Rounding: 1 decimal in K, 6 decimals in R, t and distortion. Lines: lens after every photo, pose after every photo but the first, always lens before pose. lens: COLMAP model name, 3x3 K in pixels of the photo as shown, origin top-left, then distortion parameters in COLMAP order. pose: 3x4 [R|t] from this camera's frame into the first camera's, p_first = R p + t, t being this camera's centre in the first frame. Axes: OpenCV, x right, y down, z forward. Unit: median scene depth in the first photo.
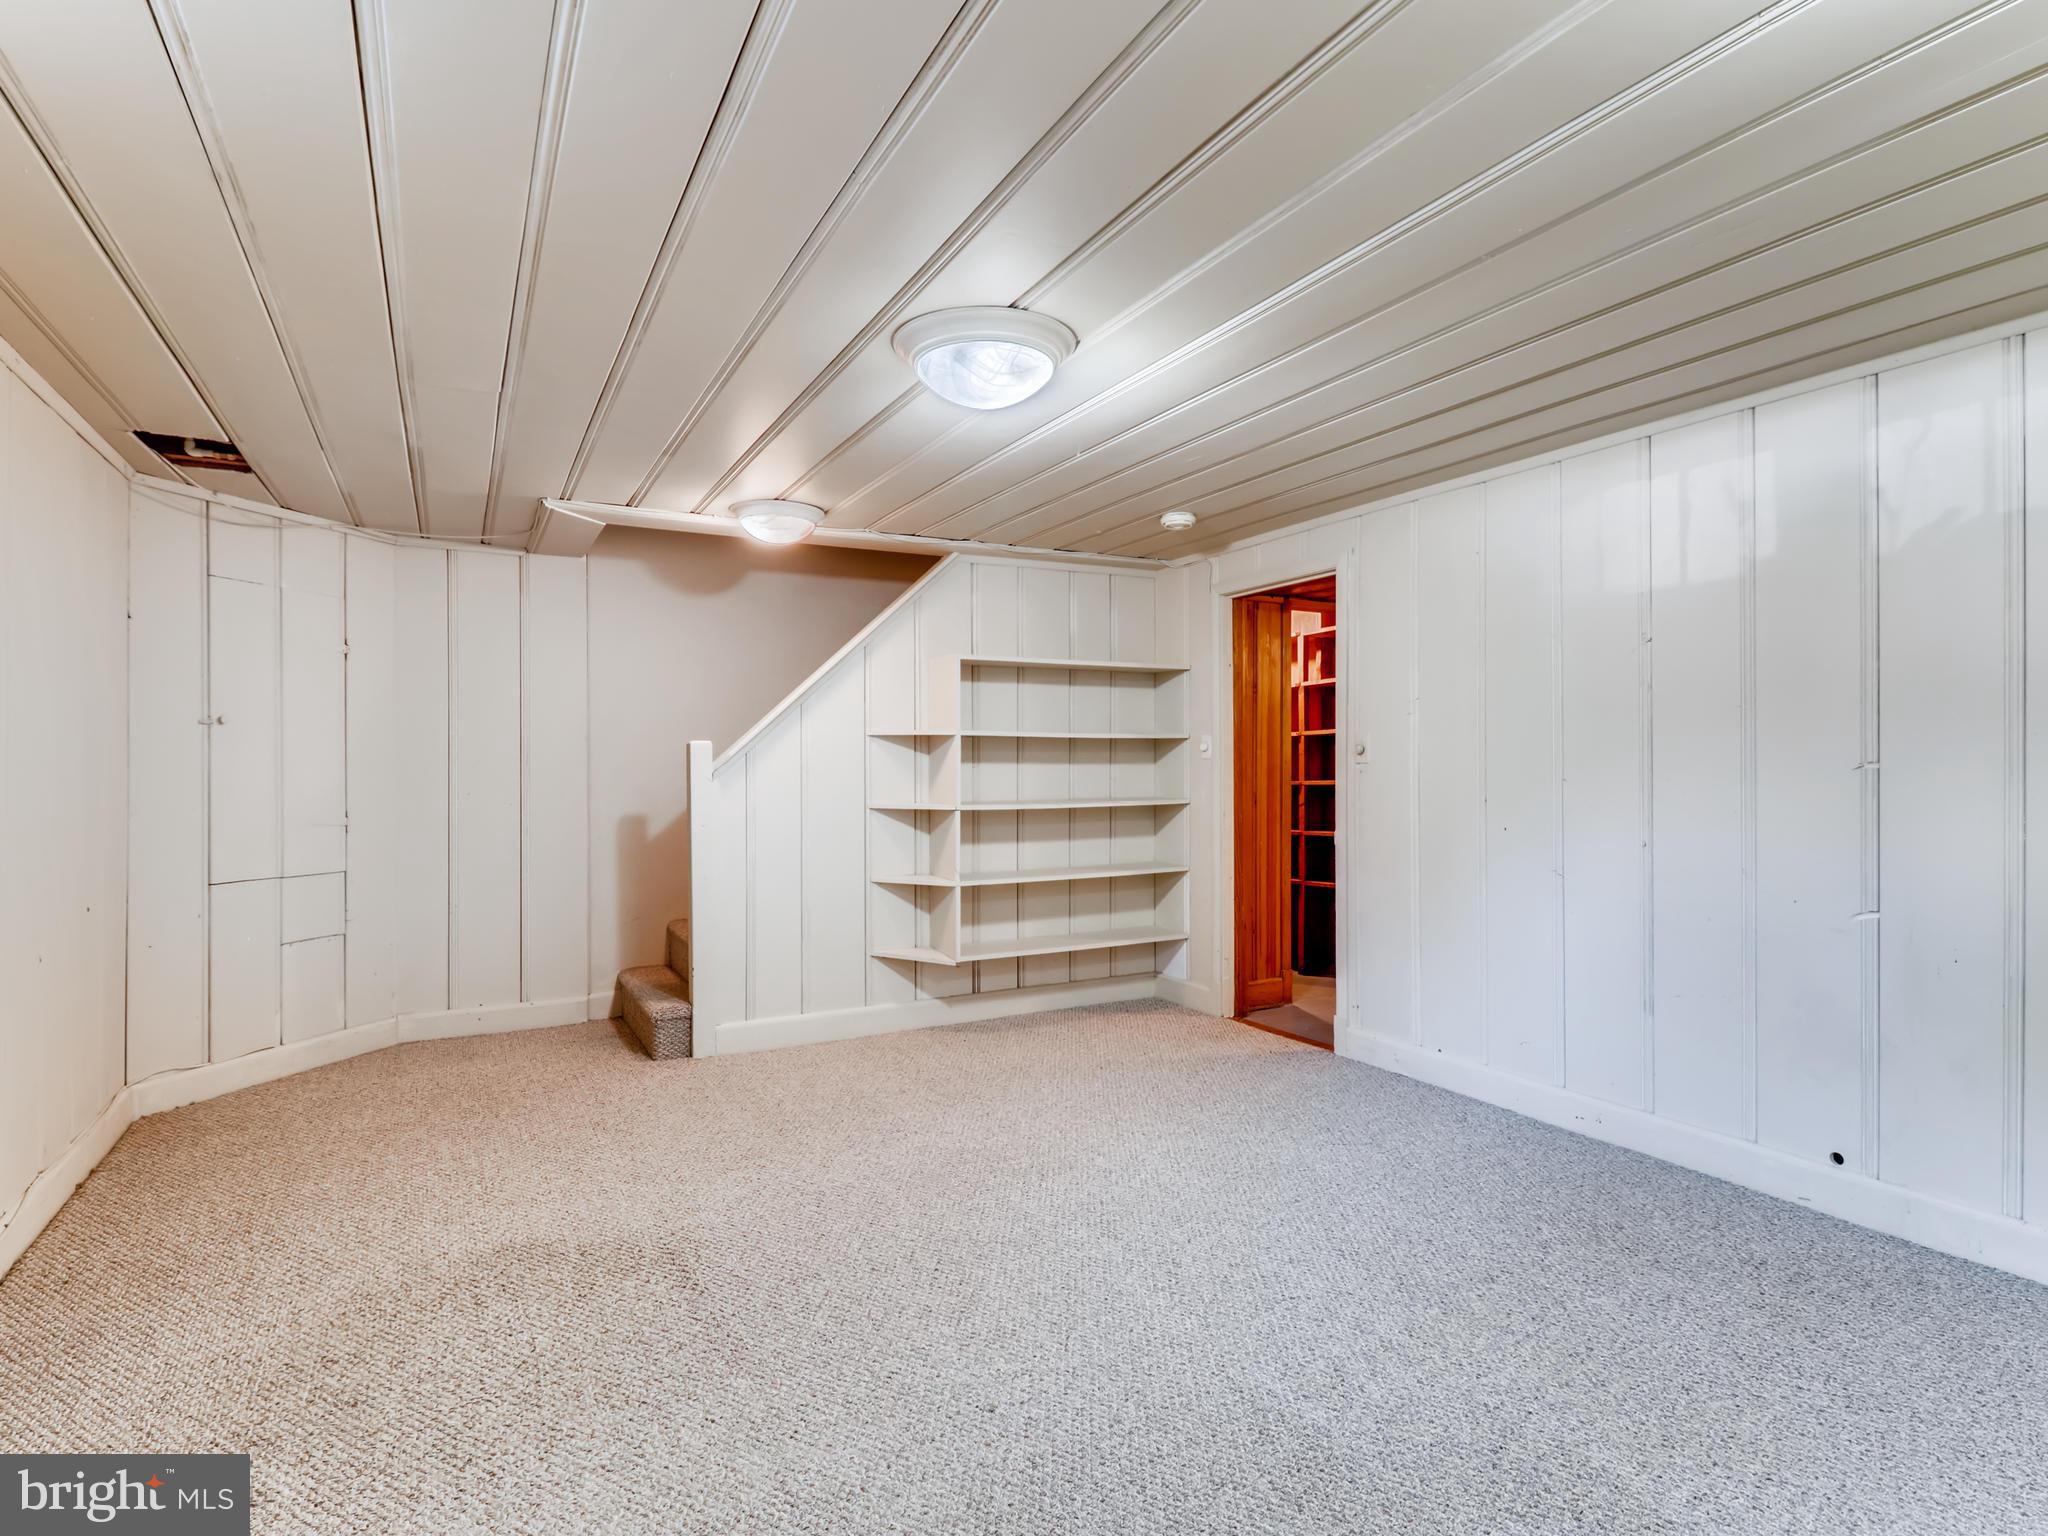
lens RADIAL K [[1035.2, 0, 1011.9], [0, 1035.2, 754.8], [0, 0, 1]] dist [0.000124, -0.008810]
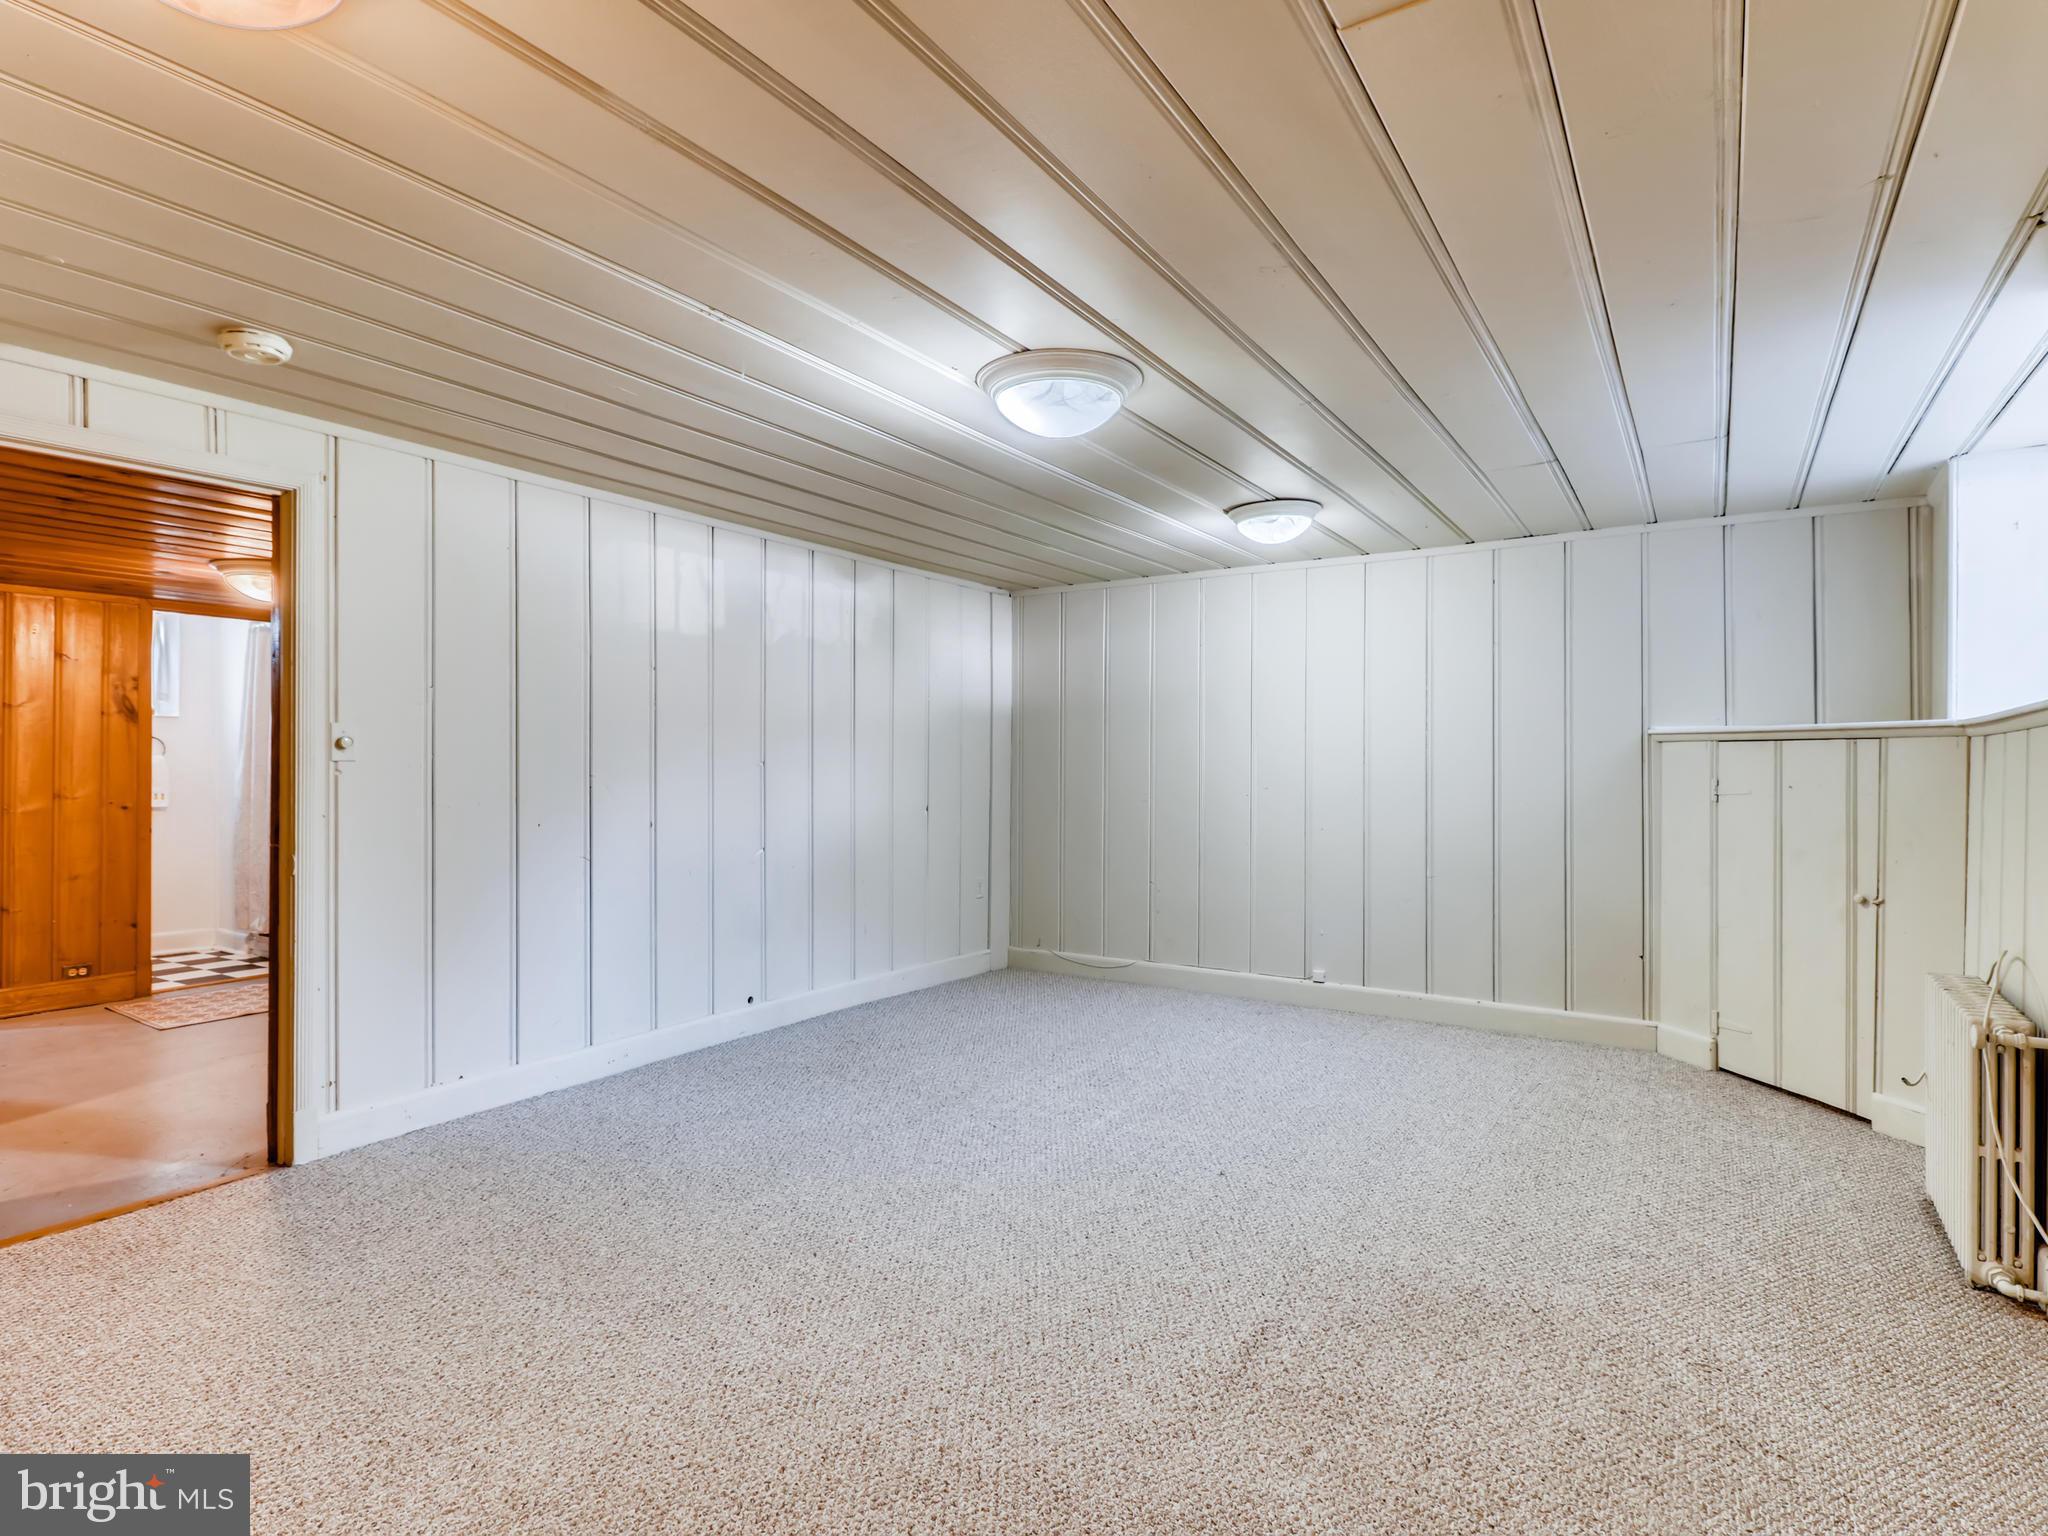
lens RADIAL K [[1035.2, 0, 1011.9], [0, 1035.2, 754.8], [0, 0, 1]] dist [0.000124, -0.008810]
pose [[-0.475935, 0.011438, 0.879406, -0.754980], [-0.006025, 0.999850, -0.016265, 0.016938], [-0.879460, -0.013039, -0.475794, 1.228876]]
